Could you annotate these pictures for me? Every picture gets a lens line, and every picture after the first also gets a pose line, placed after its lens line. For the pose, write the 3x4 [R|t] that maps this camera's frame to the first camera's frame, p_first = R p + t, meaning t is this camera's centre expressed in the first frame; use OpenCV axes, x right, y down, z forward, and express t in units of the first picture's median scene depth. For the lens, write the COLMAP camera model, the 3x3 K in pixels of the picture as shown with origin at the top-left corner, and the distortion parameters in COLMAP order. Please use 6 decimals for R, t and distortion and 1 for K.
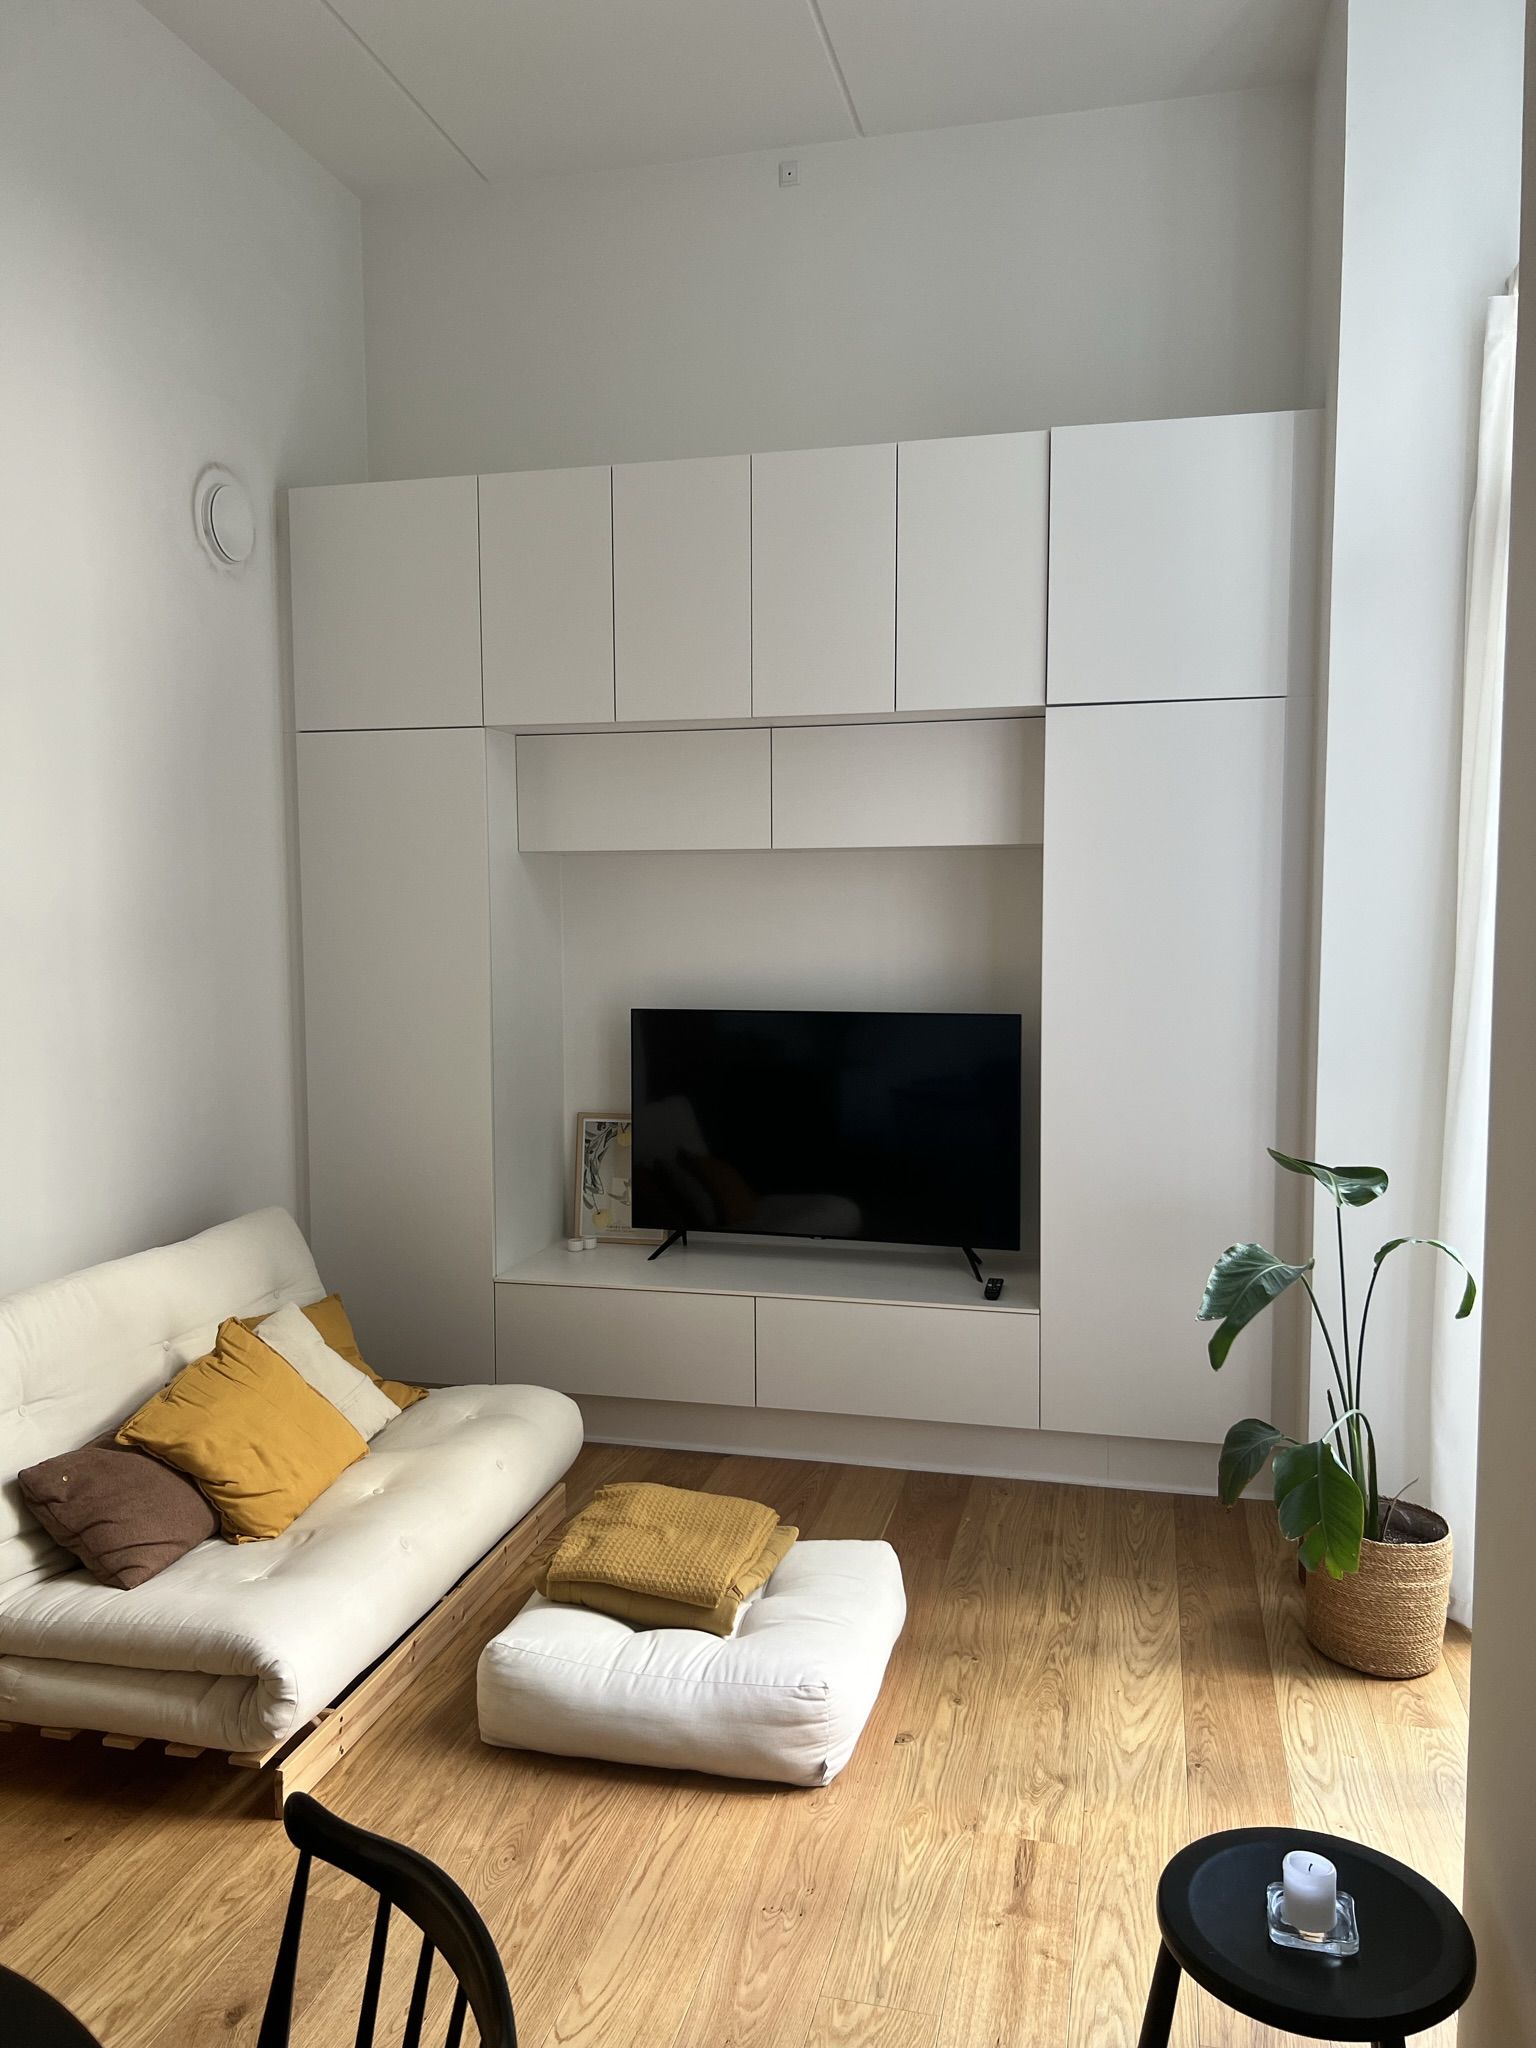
lens RADIAL K [[1562.7, 0, 760.3], [0, 1562.7, 1027.5], [0, 0, 1]] dist [0.007907, 0.000703]
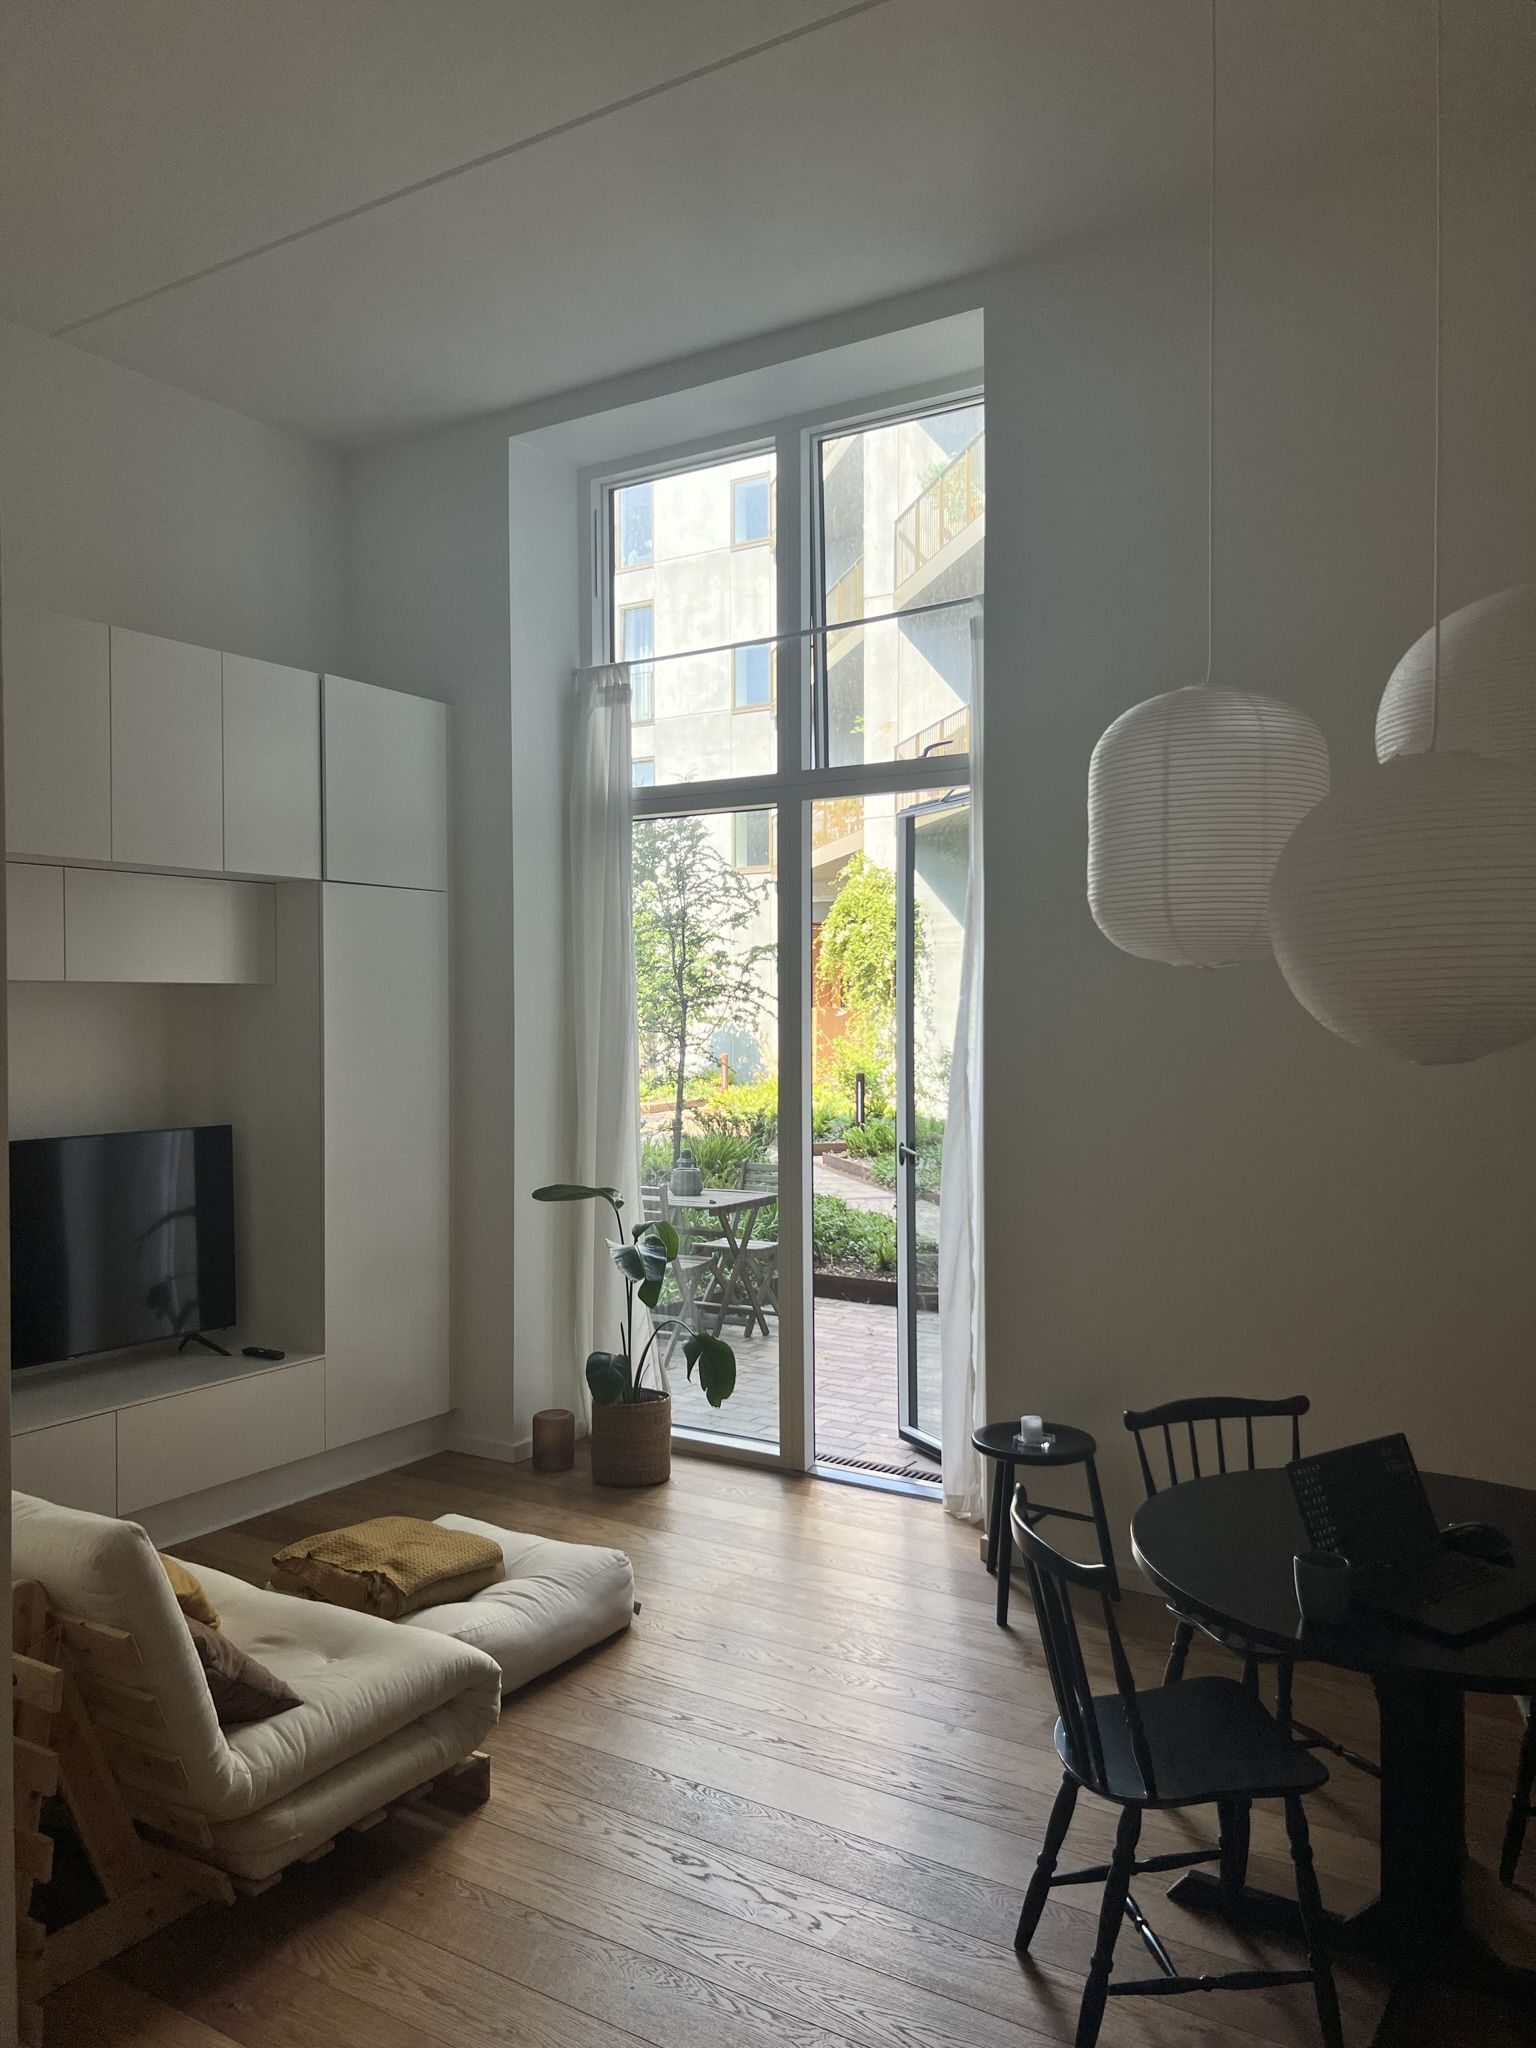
lens RADIAL K [[1562.7, 0, 758.5], [0, 1562.7, 1024.3], [0, 0, 1]] dist [0.007907, 0.000703]
pose [[0.311781, -0.002718, 0.950150, -1.155742], [0.089331, 0.995650, -0.026464, -0.024219], [-0.945945, 0.093128, 0.310668, 0.325787]]
